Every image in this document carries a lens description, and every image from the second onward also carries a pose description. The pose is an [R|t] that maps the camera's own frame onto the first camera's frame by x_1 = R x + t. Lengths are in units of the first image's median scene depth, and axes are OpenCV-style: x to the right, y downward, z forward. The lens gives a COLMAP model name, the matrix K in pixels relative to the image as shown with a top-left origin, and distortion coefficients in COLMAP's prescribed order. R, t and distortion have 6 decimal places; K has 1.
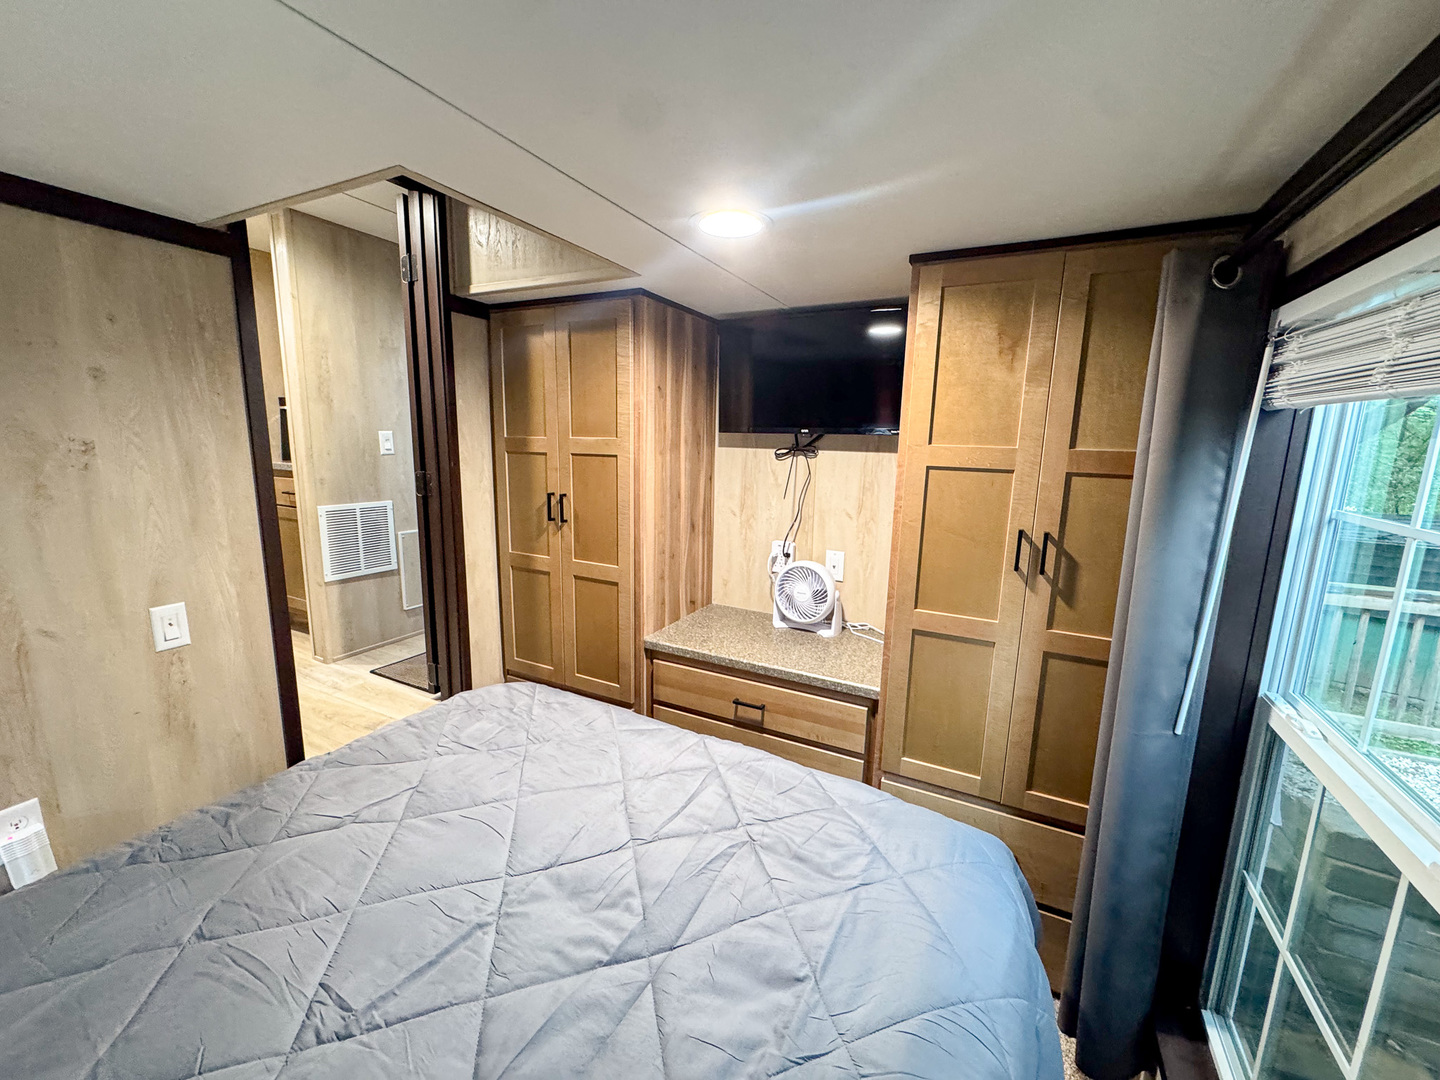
lens RADIAL K [[574.3, 0, 722.3], [0, 574.3, 536.4], [0, 0, 1]] dist [-0.010379, -0.000351]
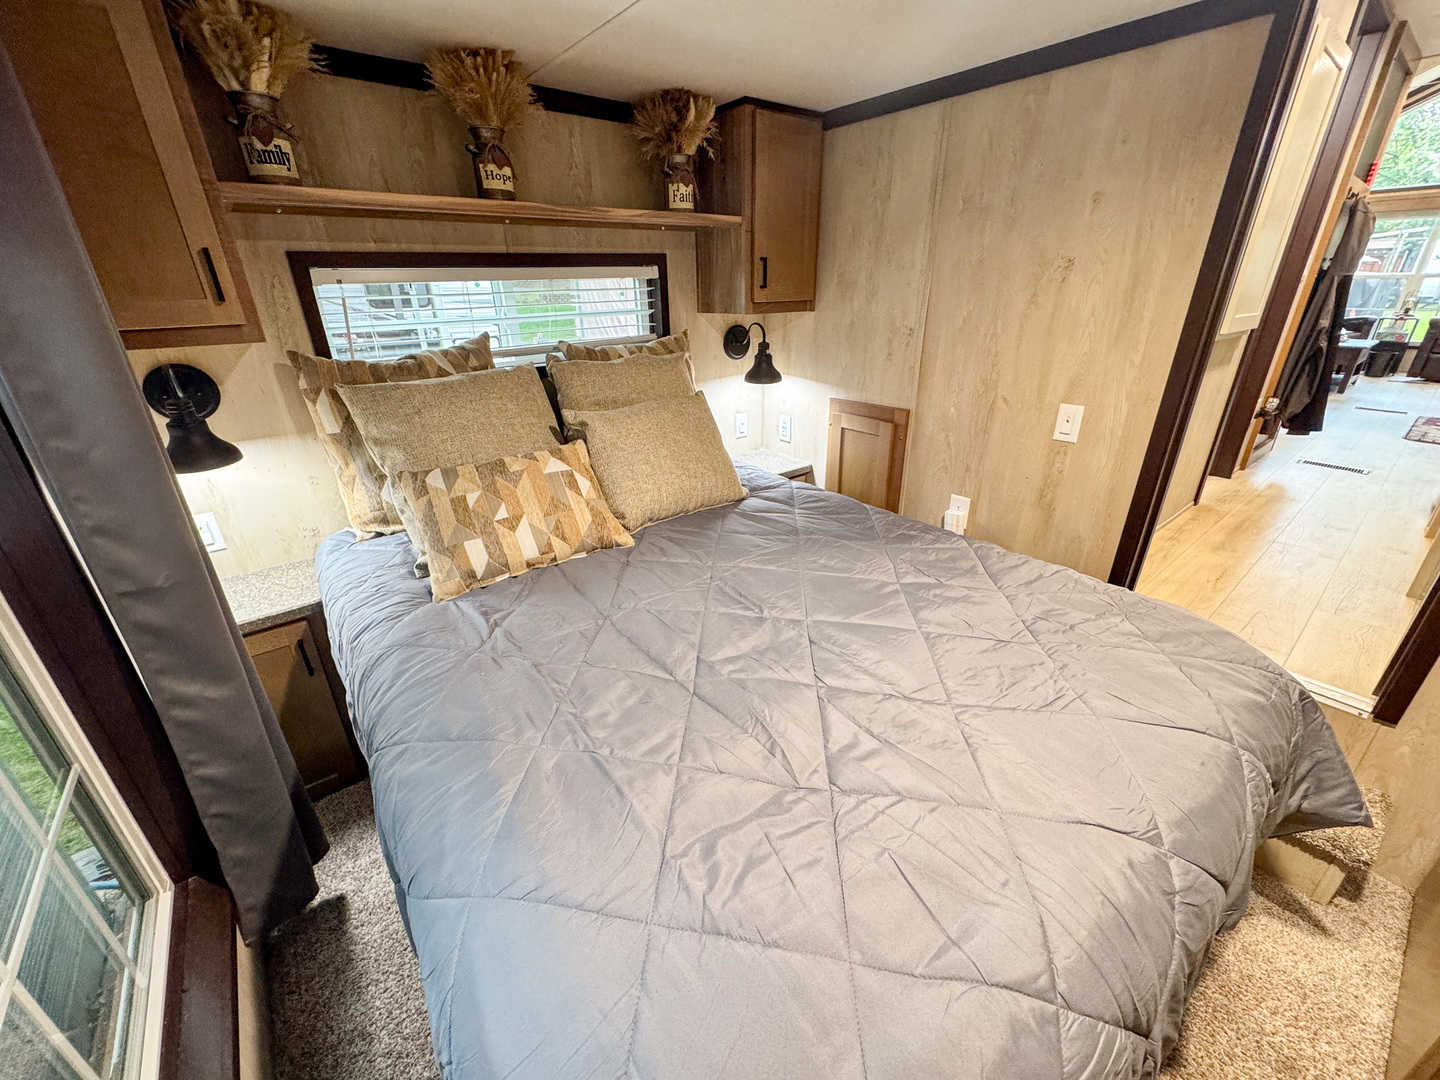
lens RADIAL K [[574.3, 0, 721.6], [0, 574.3, 538.3], [0, 0, 1]] dist [-0.010379, -0.000351]
pose [[-0.402610, 0.353672, -0.844287, 0.510269], [-0.153087, 0.883339, 0.443032, -0.060174], [0.902480, 0.307619, -0.301499, 0.870167]]
